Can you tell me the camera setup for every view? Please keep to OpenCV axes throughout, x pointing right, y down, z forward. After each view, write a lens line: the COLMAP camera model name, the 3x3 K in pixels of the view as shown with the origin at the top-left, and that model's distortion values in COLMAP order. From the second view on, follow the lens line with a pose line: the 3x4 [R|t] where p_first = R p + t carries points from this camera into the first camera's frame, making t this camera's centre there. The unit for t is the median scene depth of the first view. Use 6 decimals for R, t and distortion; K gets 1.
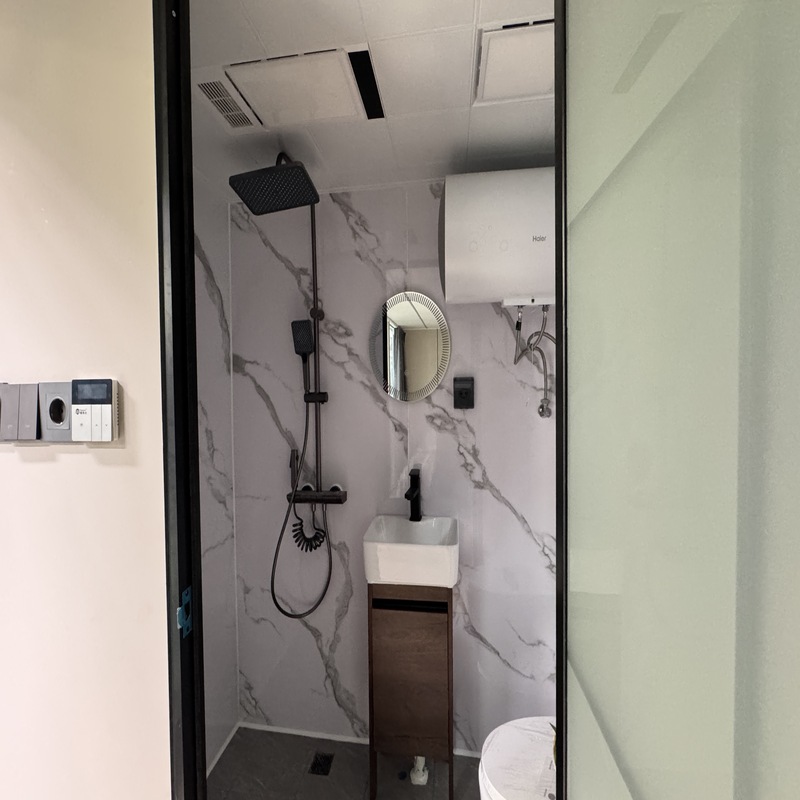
lens RADIAL K [[379.7, 0, 400.0], [0, 379.7, 400.0], [0, 0, 1]] dist [-0.001833, 0.000075]
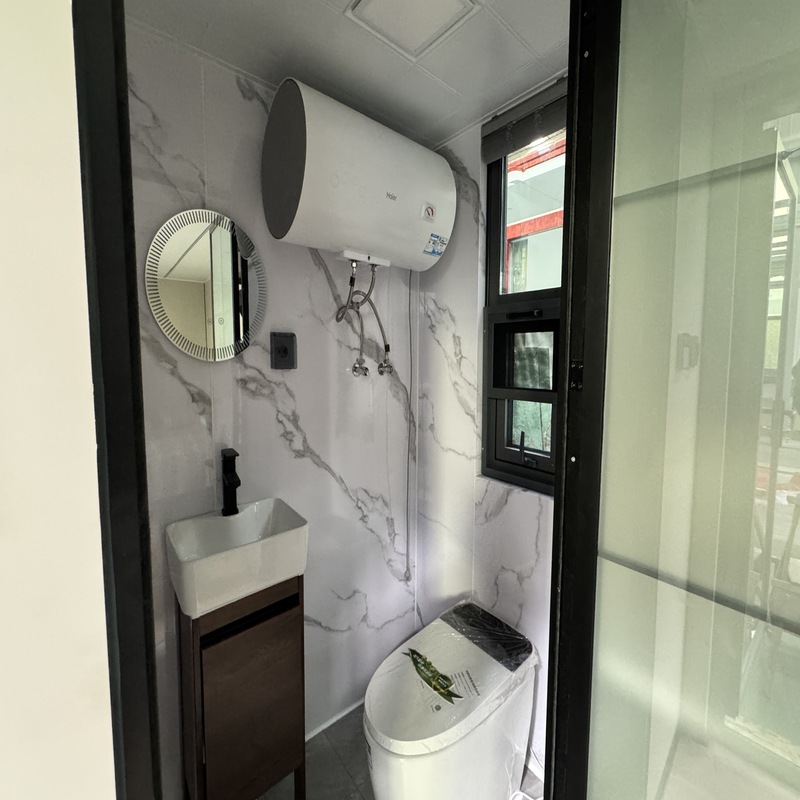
lens RADIAL K [[373.5, 0, 400.7], [0, 373.5, 386.3], [0, 0, 1]] dist [-0.003008, 0.000134]
pose [[0.651973, -0.047295, 0.756766, -0.298352], [0.014628, 0.998652, 0.049810, 0.022998], [-0.758101, -0.021404, 0.651786, 0.244127]]
